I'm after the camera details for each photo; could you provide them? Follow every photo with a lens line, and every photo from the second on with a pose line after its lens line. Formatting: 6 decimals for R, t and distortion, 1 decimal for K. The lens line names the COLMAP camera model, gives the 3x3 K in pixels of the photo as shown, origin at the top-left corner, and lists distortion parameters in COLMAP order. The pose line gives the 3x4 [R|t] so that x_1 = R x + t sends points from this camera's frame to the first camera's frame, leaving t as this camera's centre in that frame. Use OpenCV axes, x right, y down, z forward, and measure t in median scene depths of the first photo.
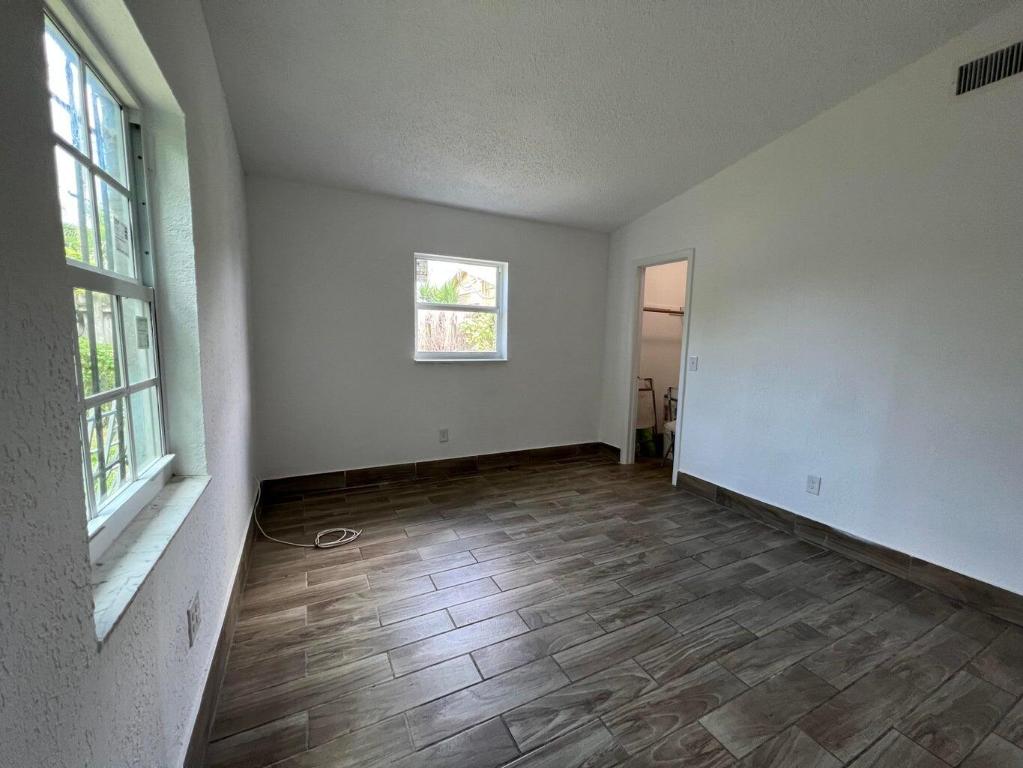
lens RADIAL K [[410.8, 0, 514.2], [0, 410.8, 380.1], [0, 0, 1]] dist [0.002861, 0.000060]
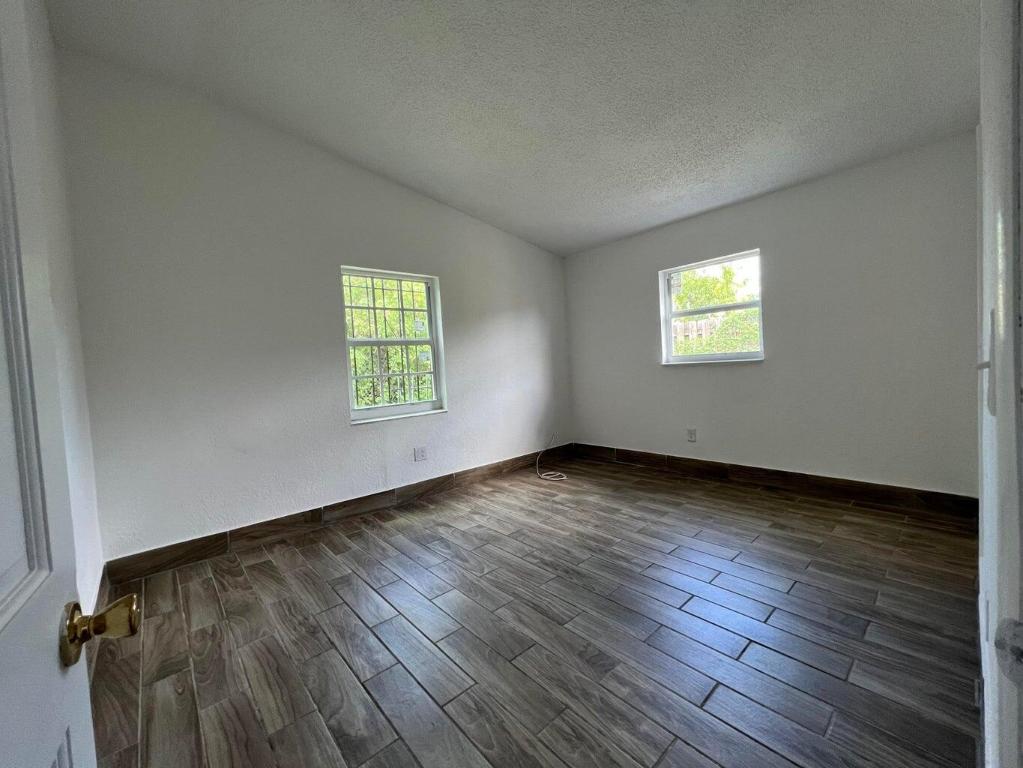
lens RADIAL K [[410.8, 0, 501.2], [0, 410.8, 368.3], [0, 0, 1]] dist [0.002861, 0.000060]
pose [[0.235085, -0.031880, -0.971452, 0.917102], [-0.036855, 0.998451, -0.041684, 0.035107], [0.971276, 0.045602, 0.233546, 0.359193]]
